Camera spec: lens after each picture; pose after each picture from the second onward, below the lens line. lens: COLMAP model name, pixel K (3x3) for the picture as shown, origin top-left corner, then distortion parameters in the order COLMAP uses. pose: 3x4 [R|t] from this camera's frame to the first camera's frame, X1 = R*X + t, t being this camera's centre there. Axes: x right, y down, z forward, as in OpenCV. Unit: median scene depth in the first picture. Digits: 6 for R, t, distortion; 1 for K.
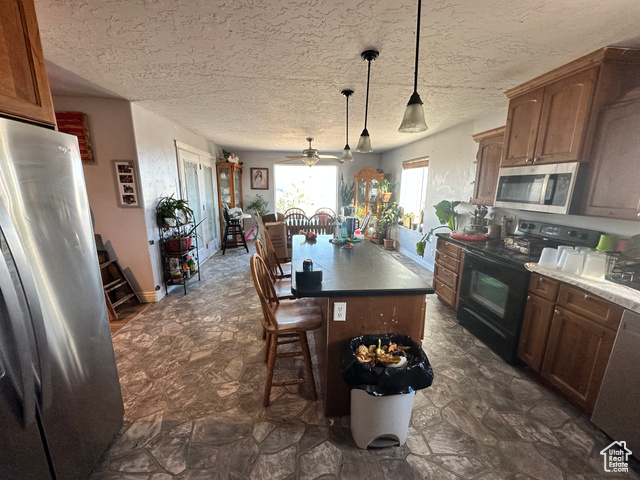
lens RADIAL K [[255.3, 0, 320.1], [0, 255.3, 239.4], [0, 0, 1]] dist [-0.003467, 0.000838]
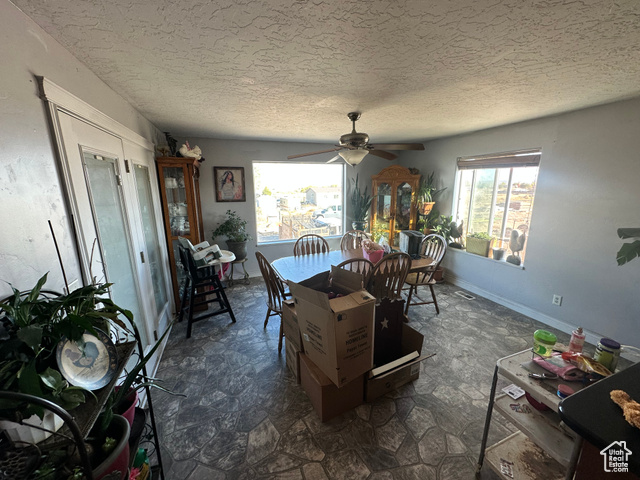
lens RADIAL K [[255.3, 0, 322.8], [0, 255.3, 239.3], [0, 0, 1]] dist [-0.003467, 0.000838]
pose [[0.963269, -0.073862, 0.258179, -0.482425], [0.070782, 0.997266, 0.021215, -0.262562], [-0.259040, -0.002161, 0.965864, 0.887816]]
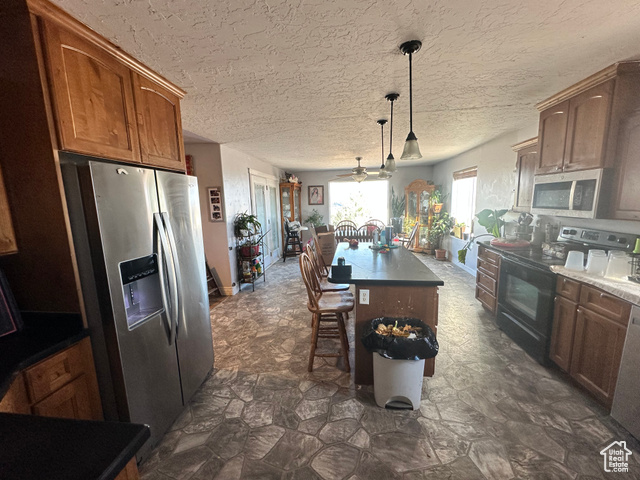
lens RADIAL K [[255.3, 0, 320.2], [0, 255.3, 239.8], [0, 0, 1]] dist [-0.003467, 0.000838]
pose [[0.973683, -0.003409, -0.227880, 0.087710], [-0.008539, 0.998640, -0.051423, 0.035702], [0.227745, 0.052015, 0.972330, -0.181287]]
